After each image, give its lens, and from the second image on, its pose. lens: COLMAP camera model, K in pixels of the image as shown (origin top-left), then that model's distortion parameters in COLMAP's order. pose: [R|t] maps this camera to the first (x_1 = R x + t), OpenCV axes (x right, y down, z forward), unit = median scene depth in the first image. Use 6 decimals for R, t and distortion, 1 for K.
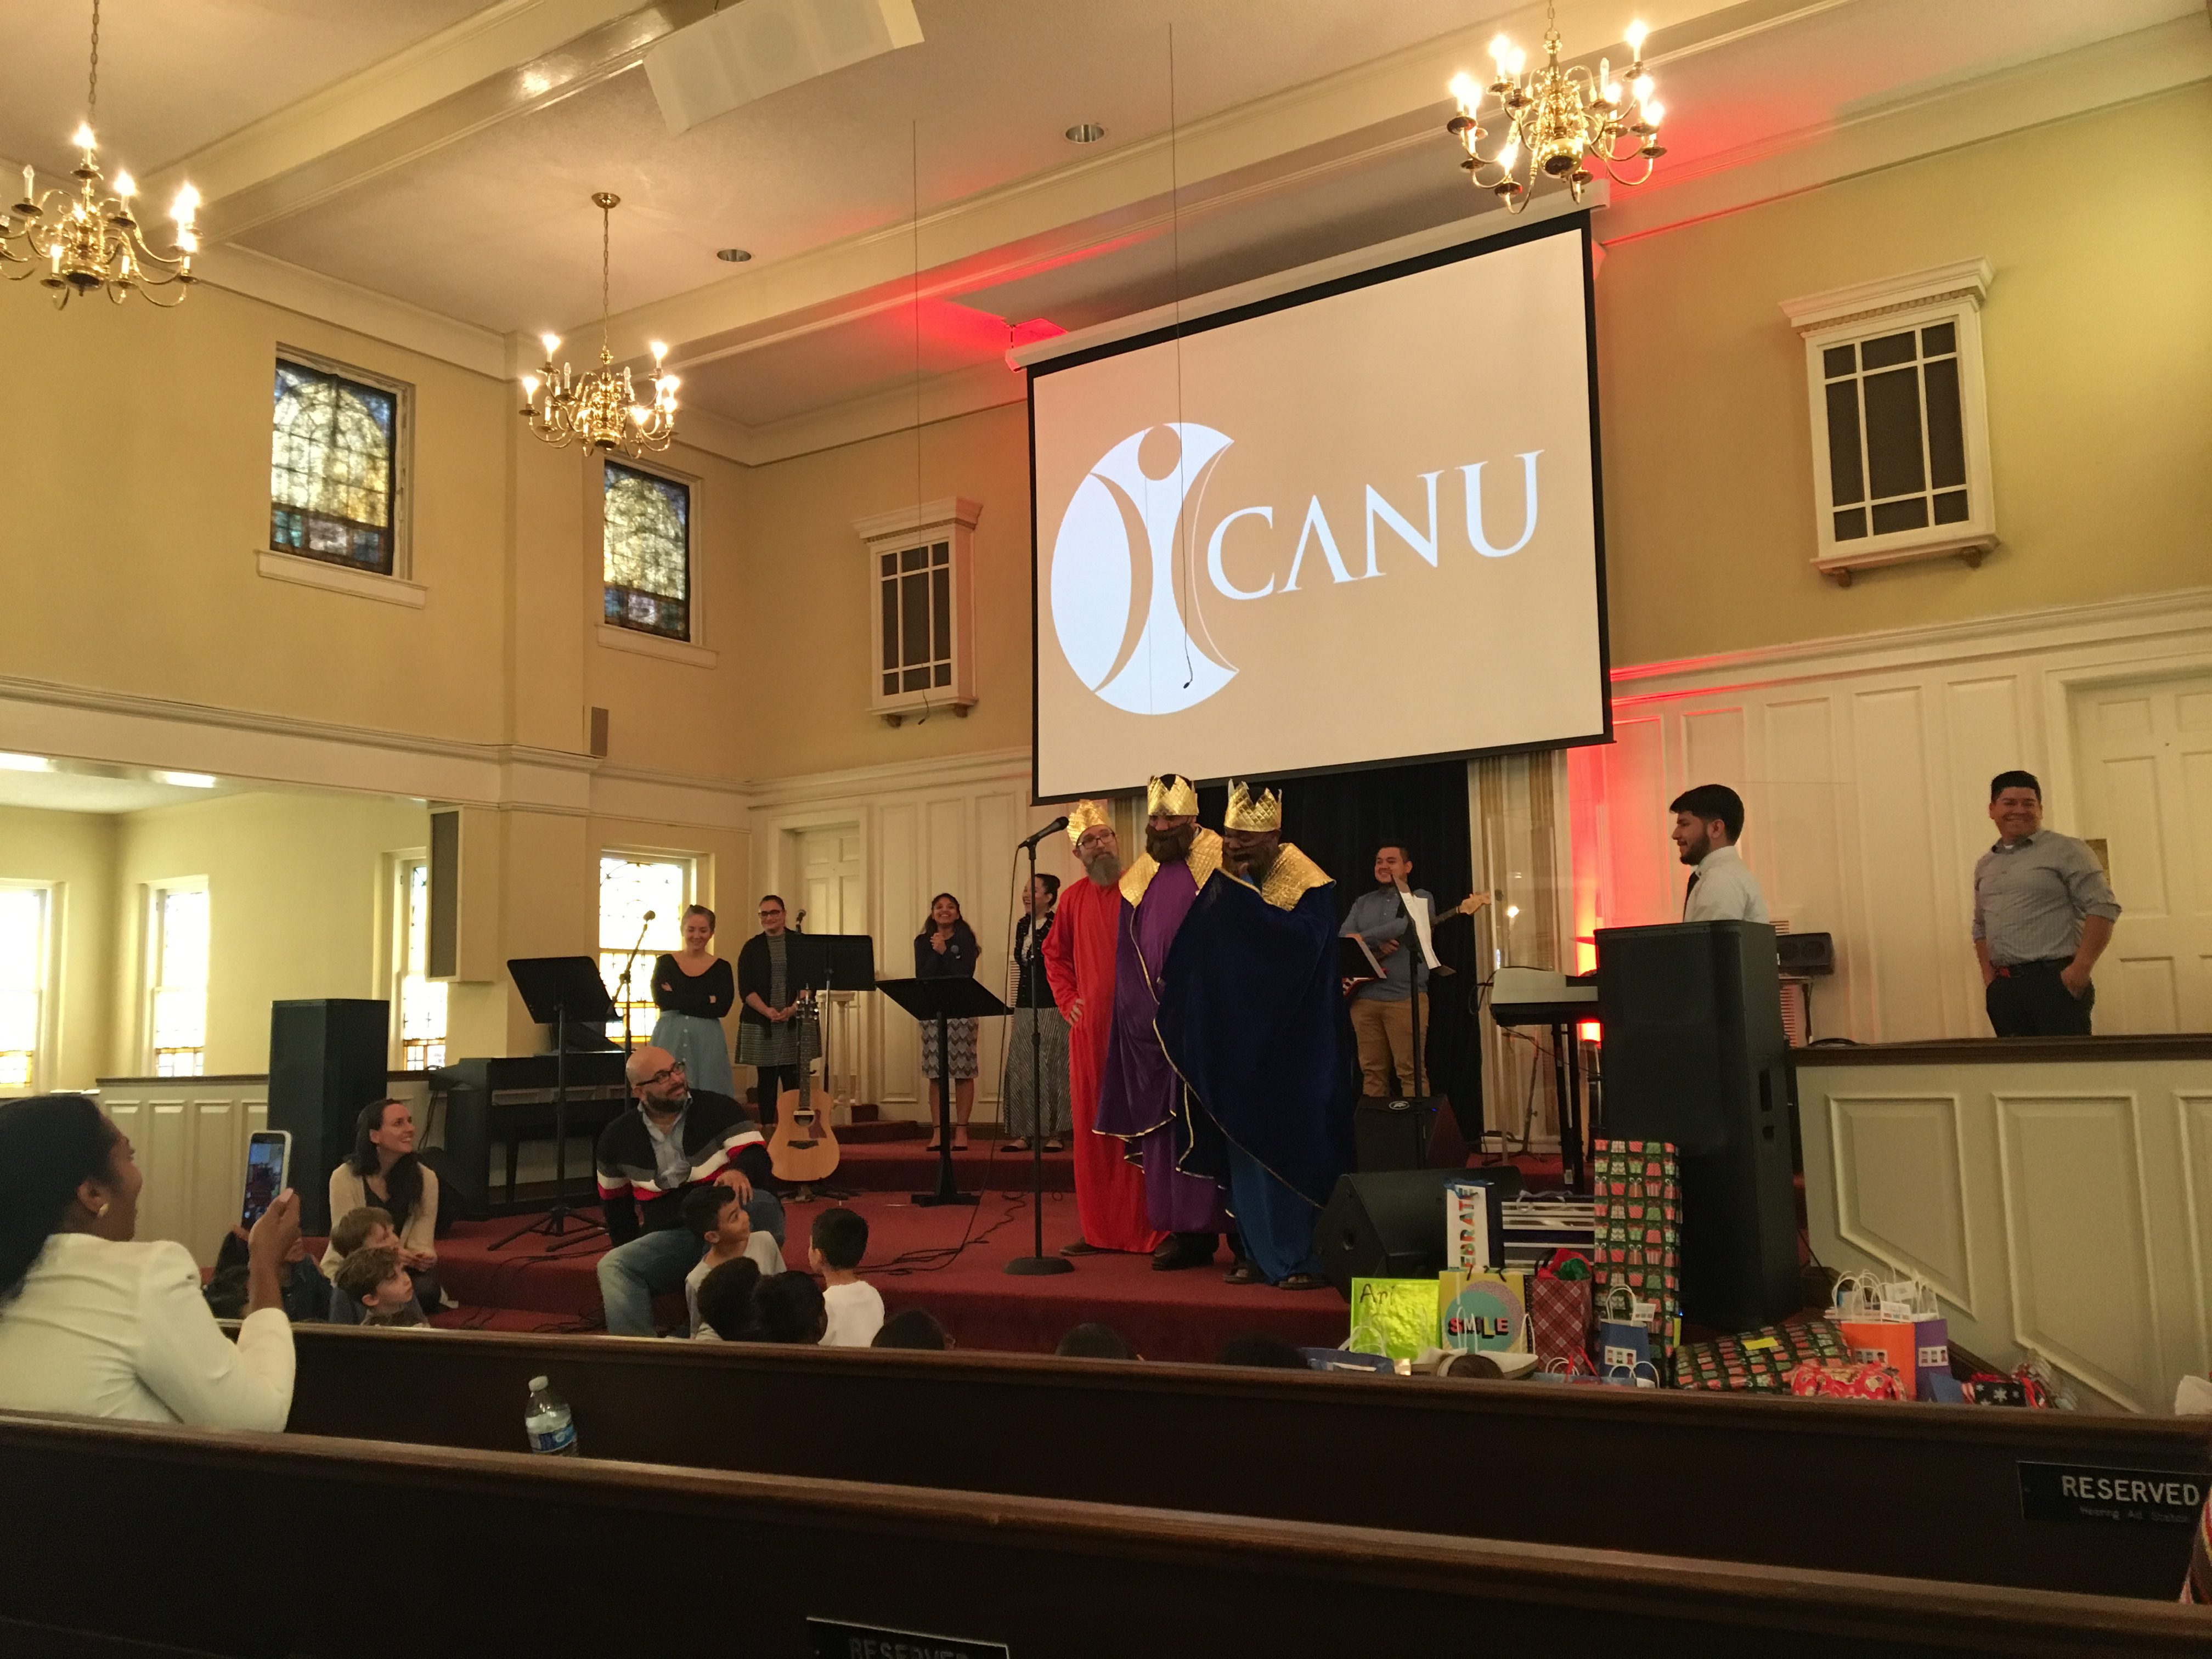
lens RADIAL K [[1861.5, 0, 1111.4], [0, 1861.5, 837.6], [0, 0, 1]] dist [0.073890, -0.074299]
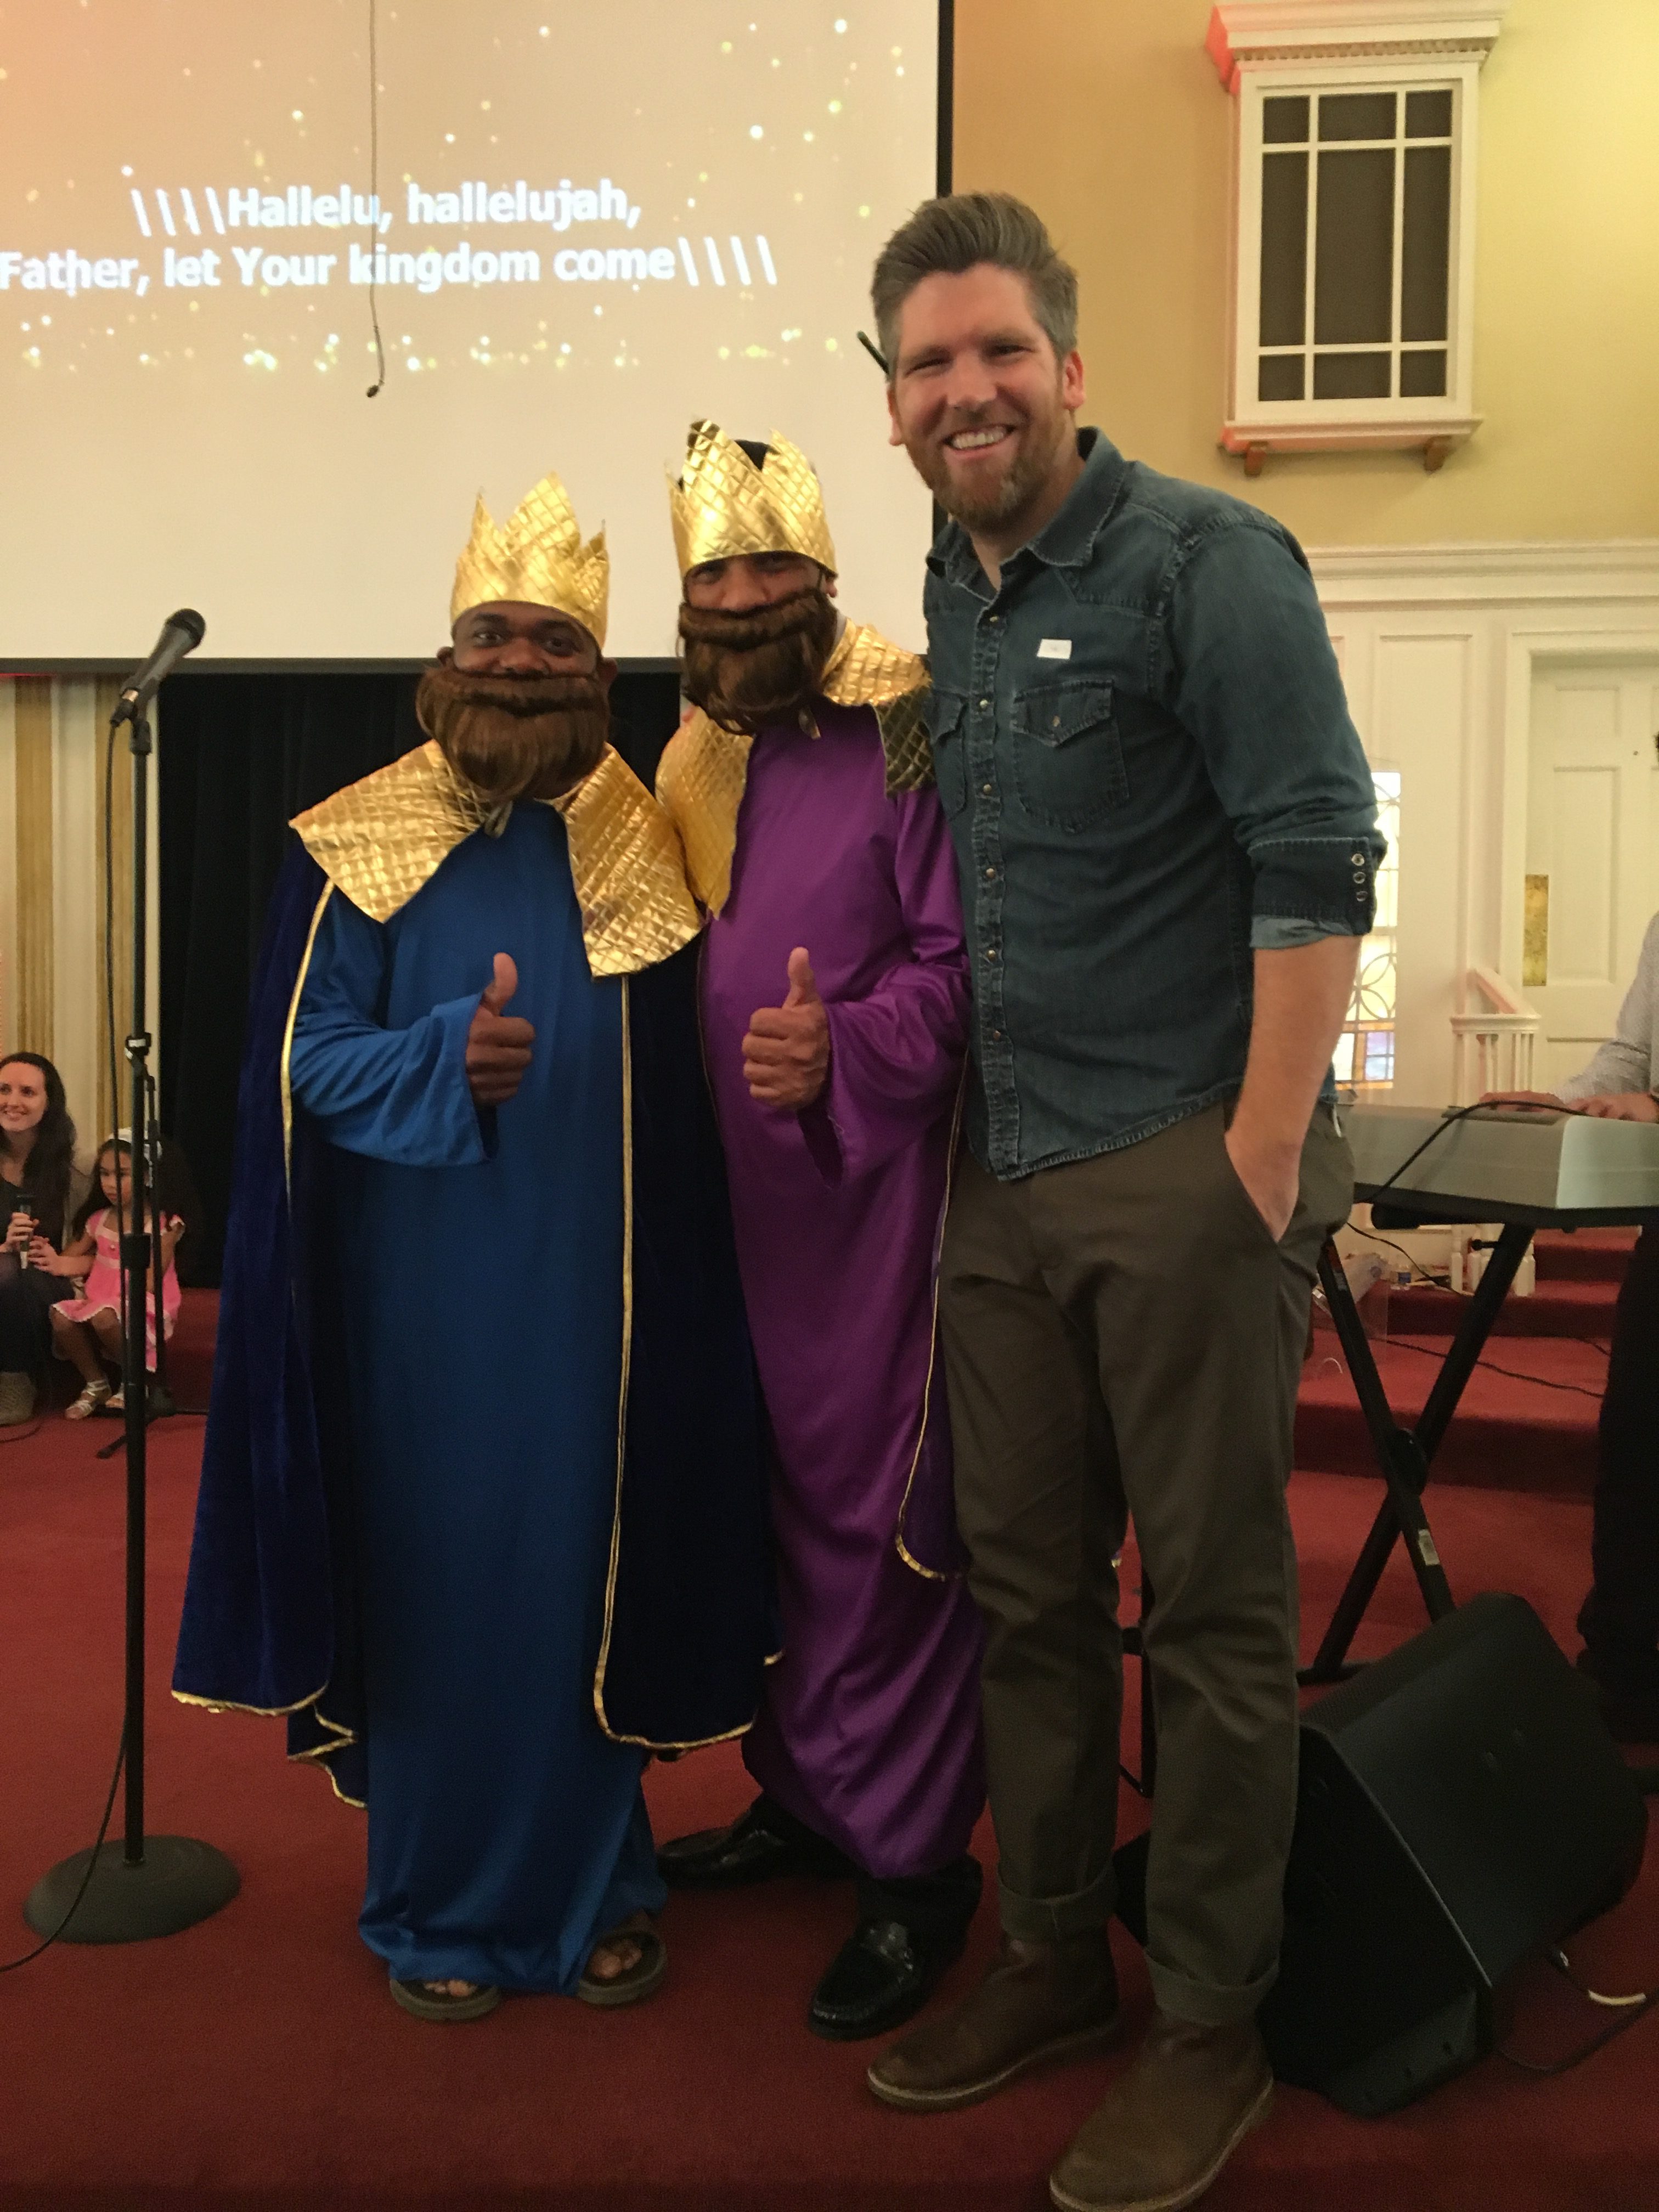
lens RADIAL K [[1861.5, 0, 825.7], [0, 1861.5, 1103.3], [0, 0, 1]] dist [0.073890, -0.074299]
pose [[0.865478, 0.014334, 0.500742, -0.079462], [-0.079720, 0.990793, 0.109426, 0.028786], [-0.494563, -0.134625, 0.858652, 0.458049]]
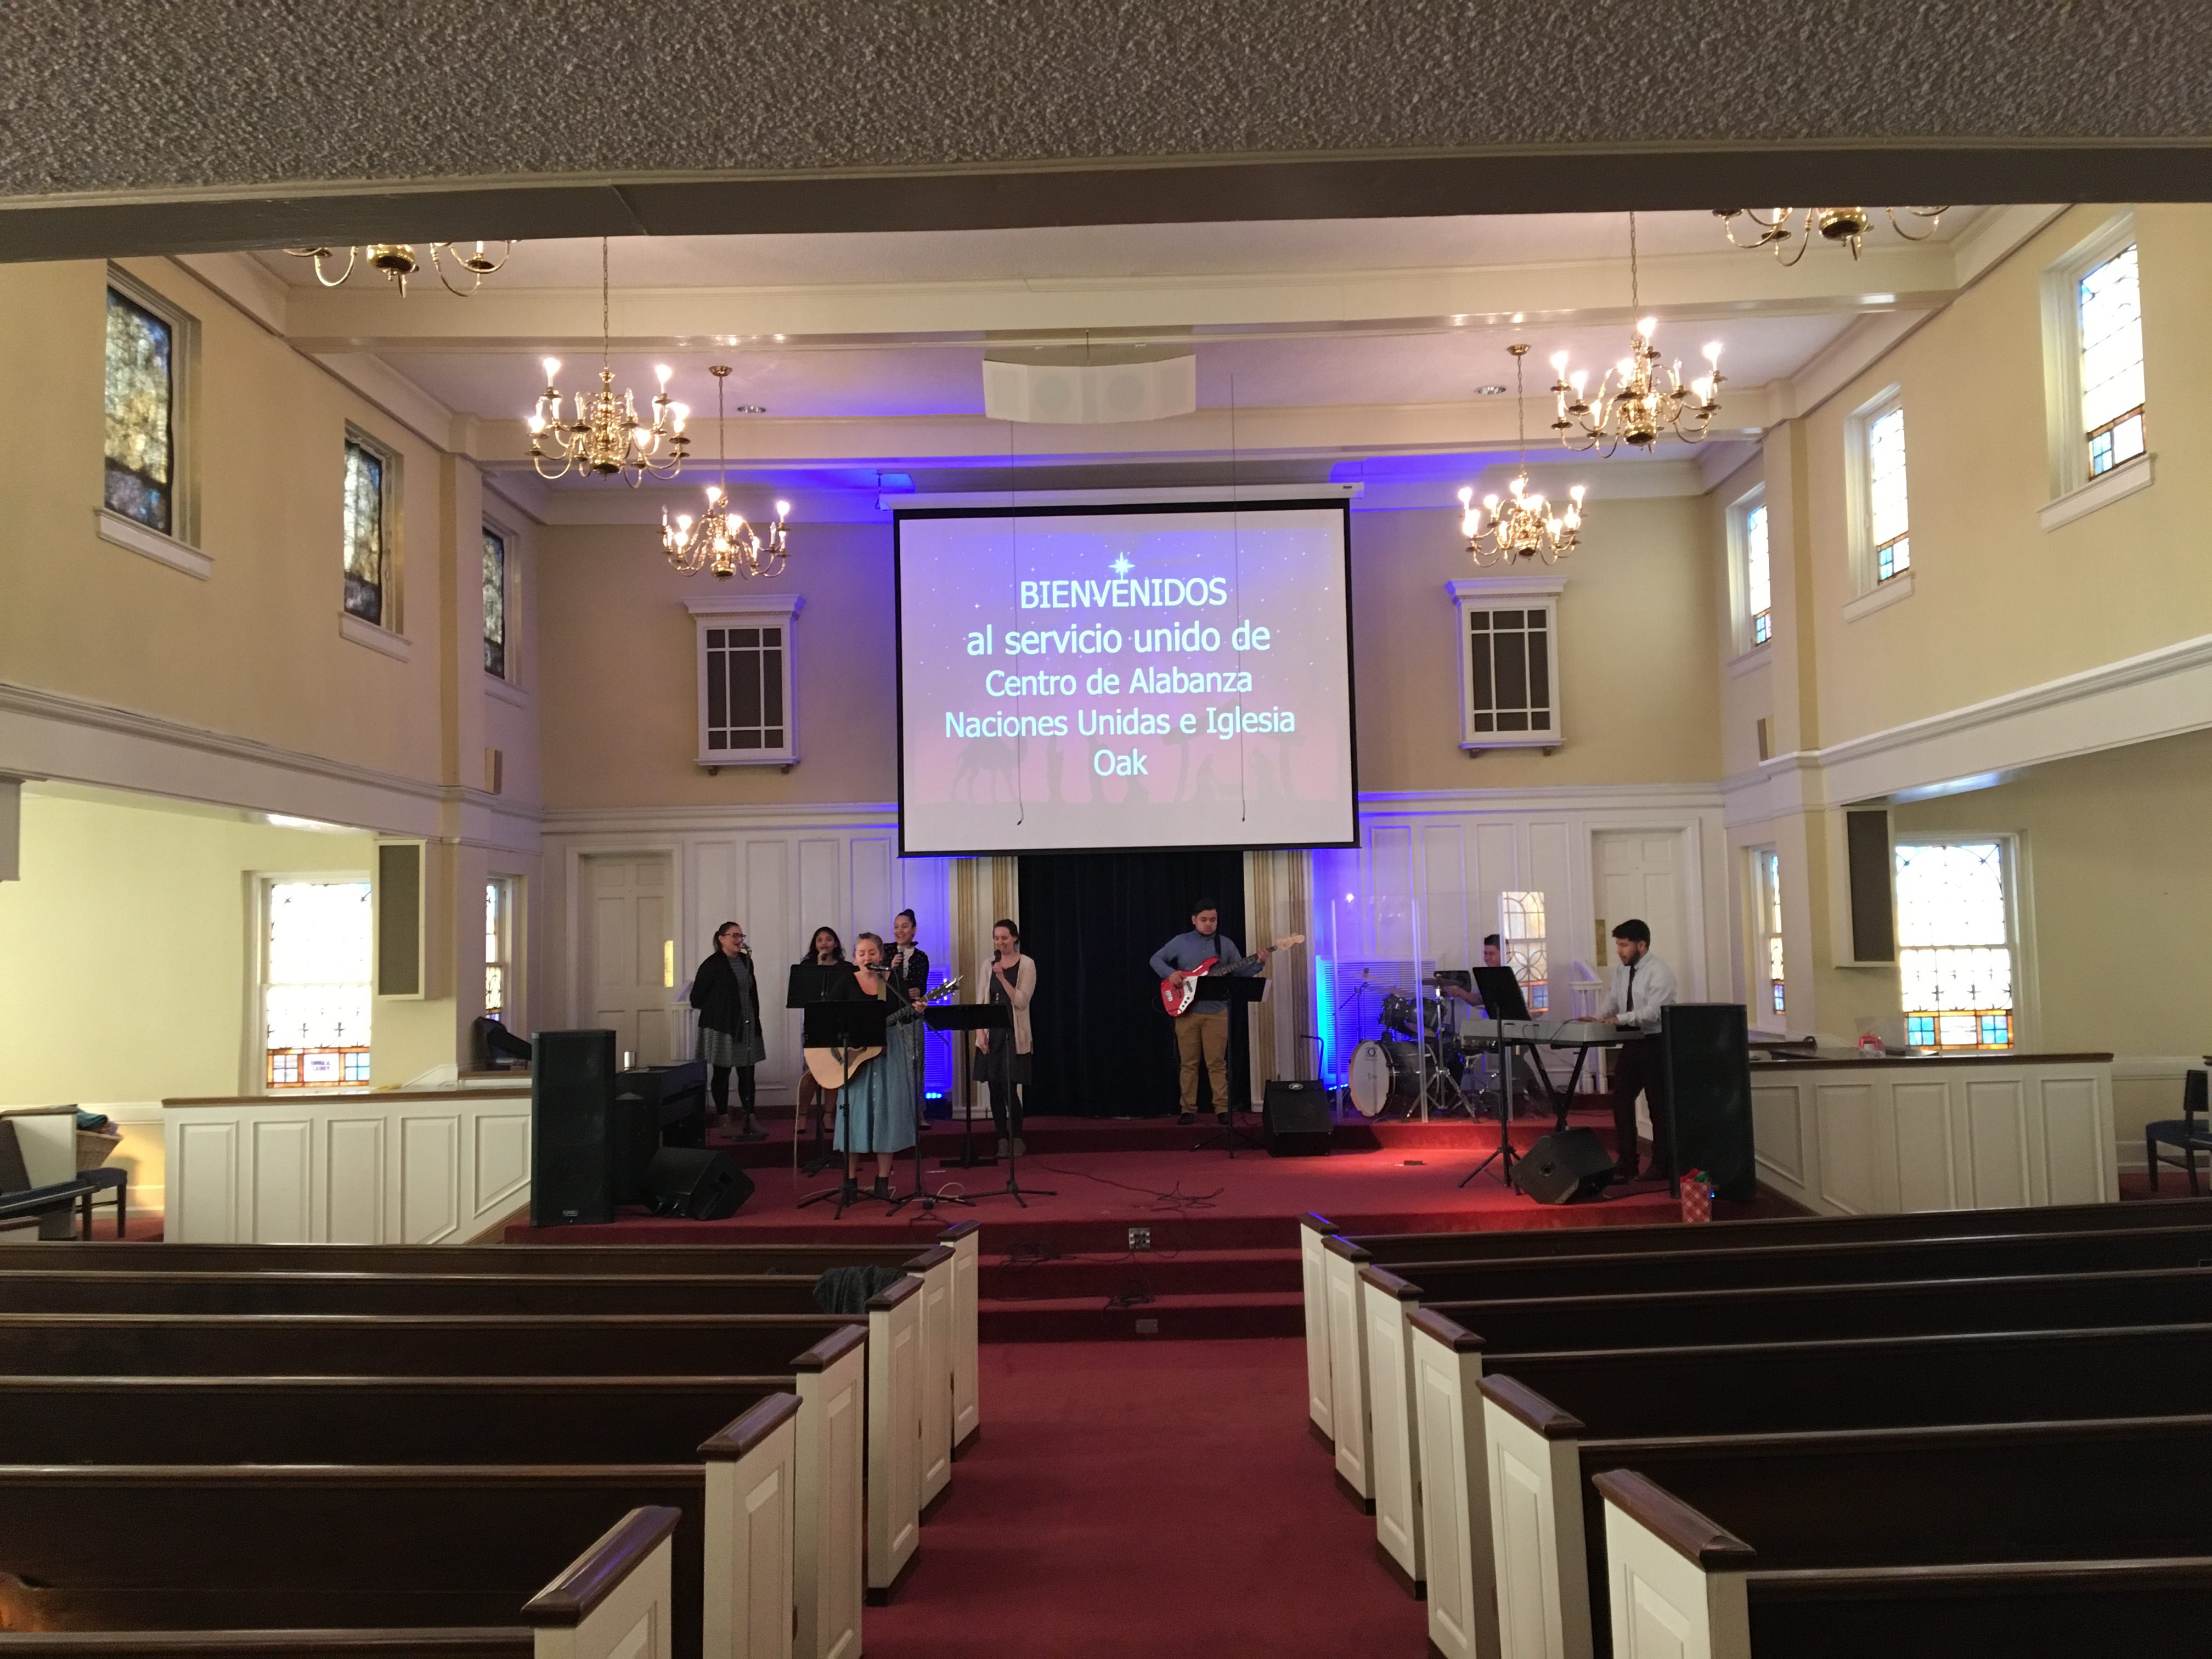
lens RADIAL K [[1861.5, 0, 1117.5], [0, 1861.5, 830.1], [0, 0, 1]] dist [0.073890, -0.074299]
pose [[0.834438, 0.040213, 0.549633, -0.749093], [-0.056357, 0.998332, 0.012518, -0.073149], [-0.548213, -0.041422, 0.835312, -0.185785]]
